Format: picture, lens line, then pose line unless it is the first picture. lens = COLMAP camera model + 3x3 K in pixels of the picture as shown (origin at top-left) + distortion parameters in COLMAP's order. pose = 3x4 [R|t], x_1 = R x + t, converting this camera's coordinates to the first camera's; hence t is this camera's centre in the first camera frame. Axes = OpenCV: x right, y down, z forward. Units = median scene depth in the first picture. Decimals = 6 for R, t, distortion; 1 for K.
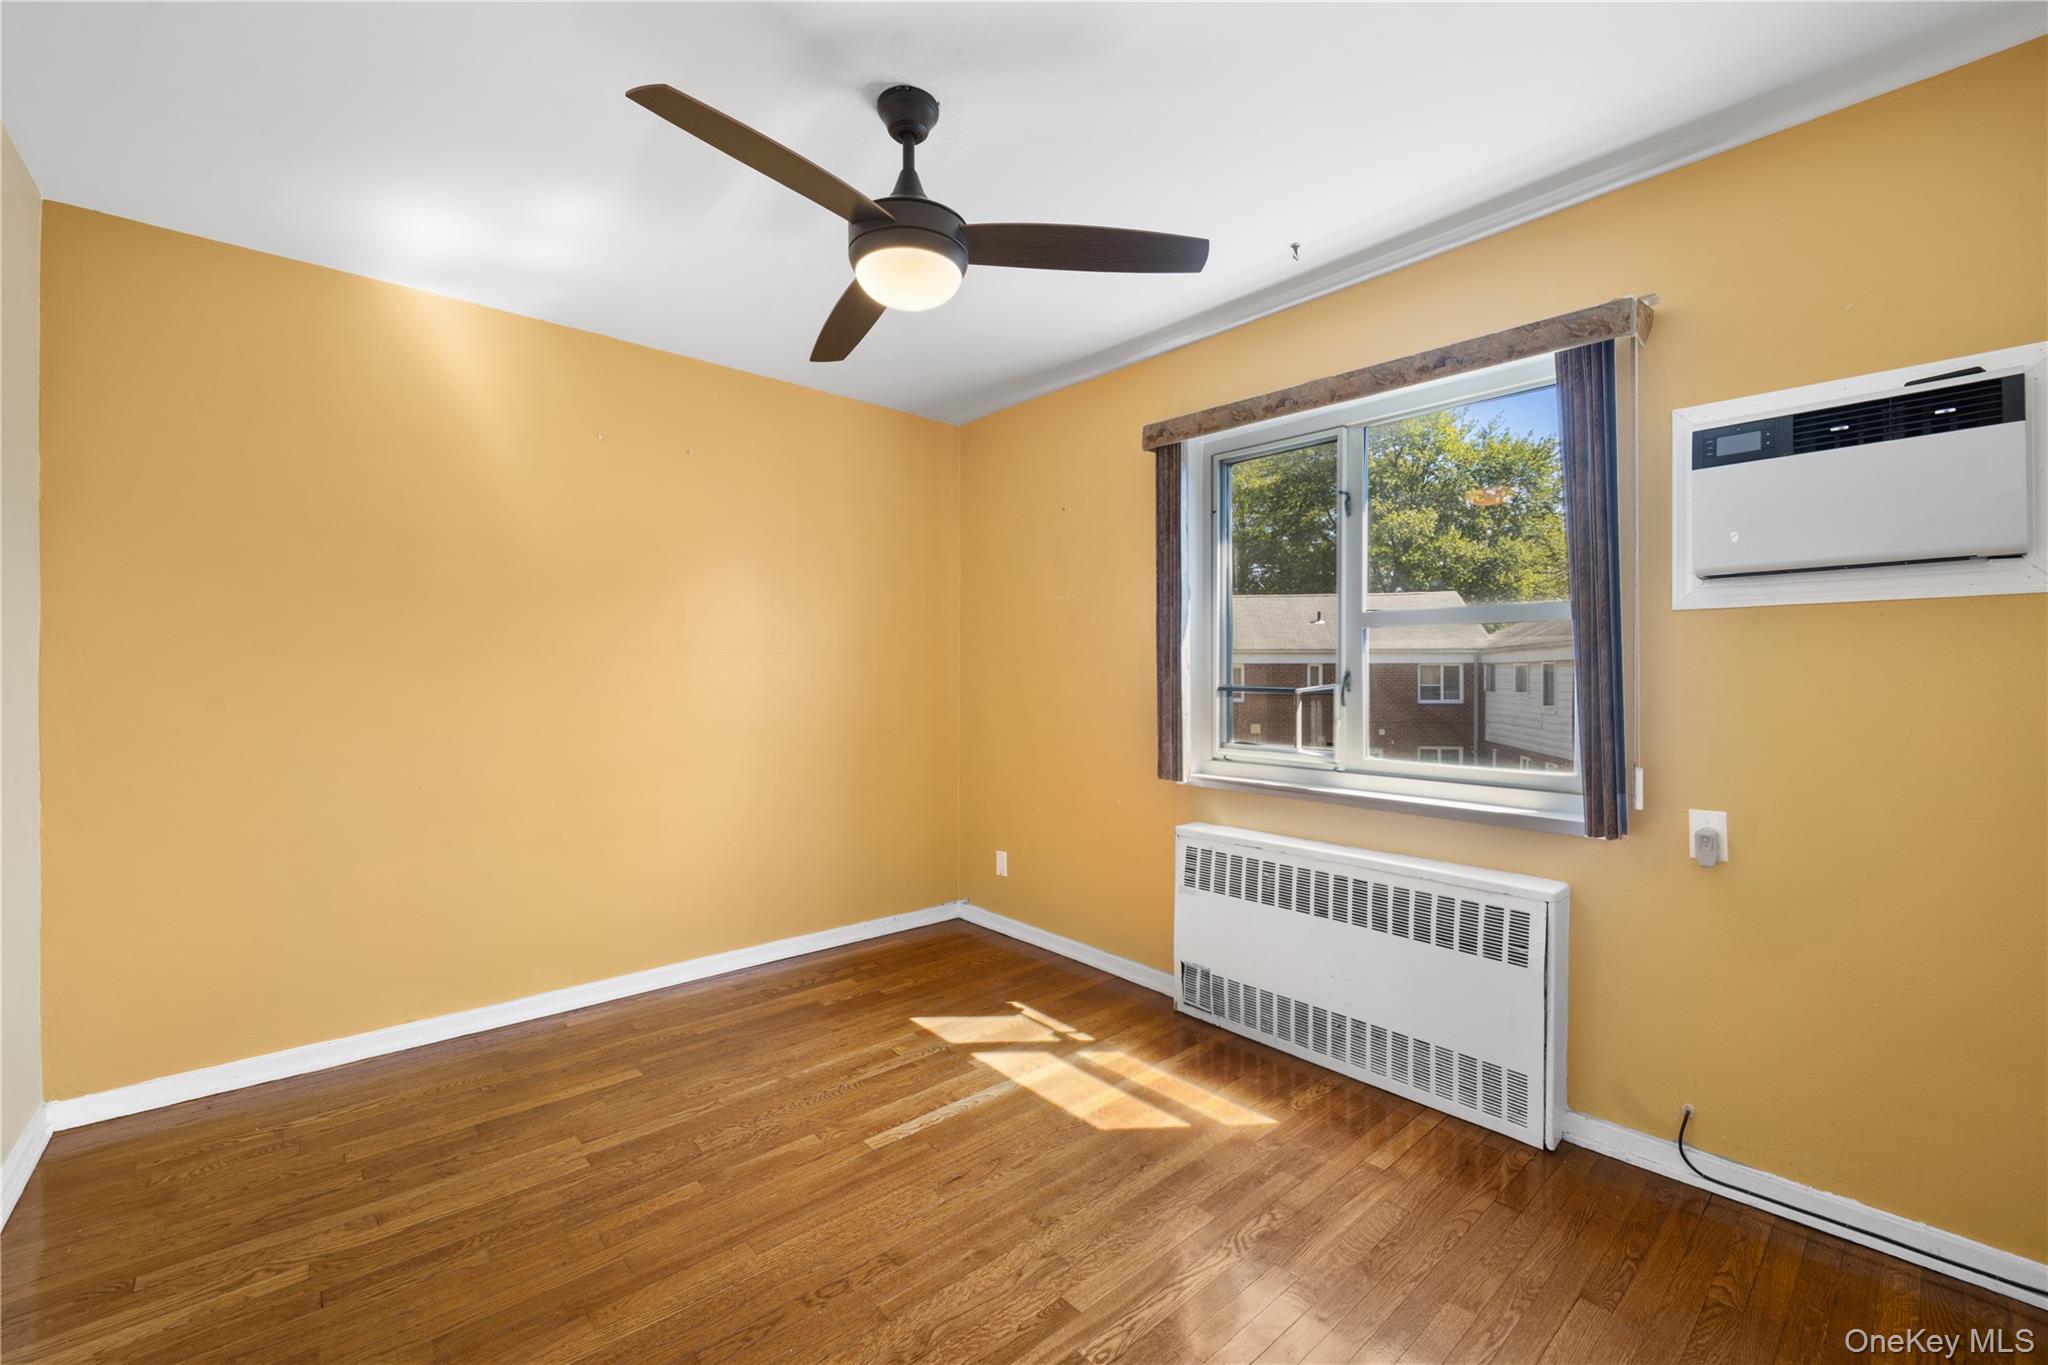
lens RADIAL K [[848.2, 0, 1012.9], [0, 848.2, 667.3], [0, 0, 1]] dist [-0.012793, -0.000144]
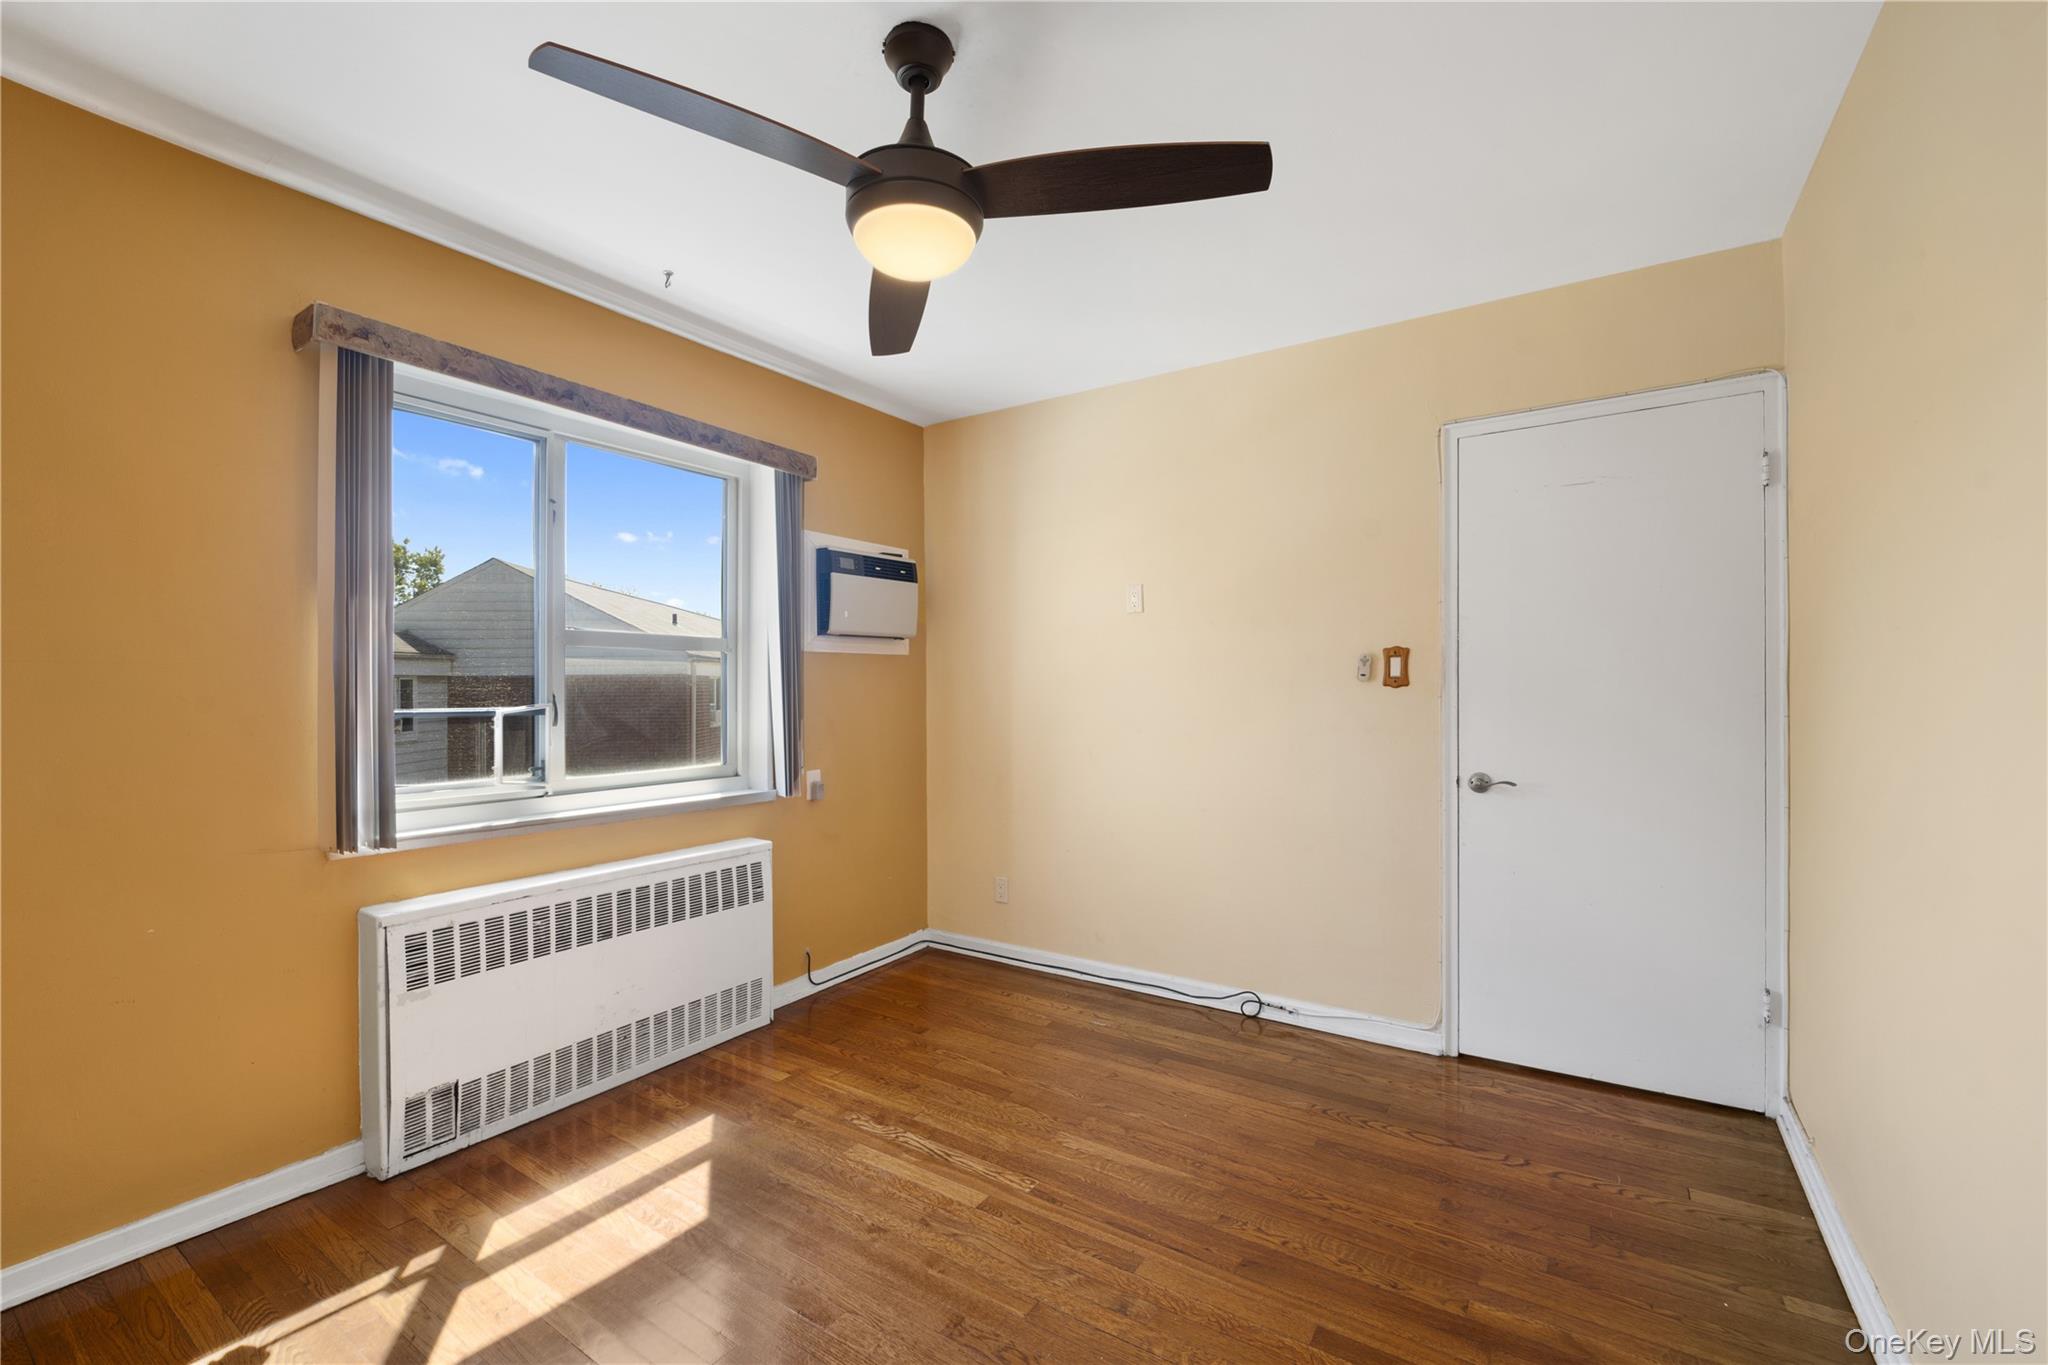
lens RADIAL K [[848.4, 0, 1021.8], [0, 848.4, 688.8], [0, 0, 1]] dist [-0.002550, -0.000469]
pose [[-0.268968, -0.004744, 0.963138, -0.726397], [-0.004791, 0.999982, 0.003588, -0.002227], [-0.963137, -0.003650, -0.268986, 0.813371]]
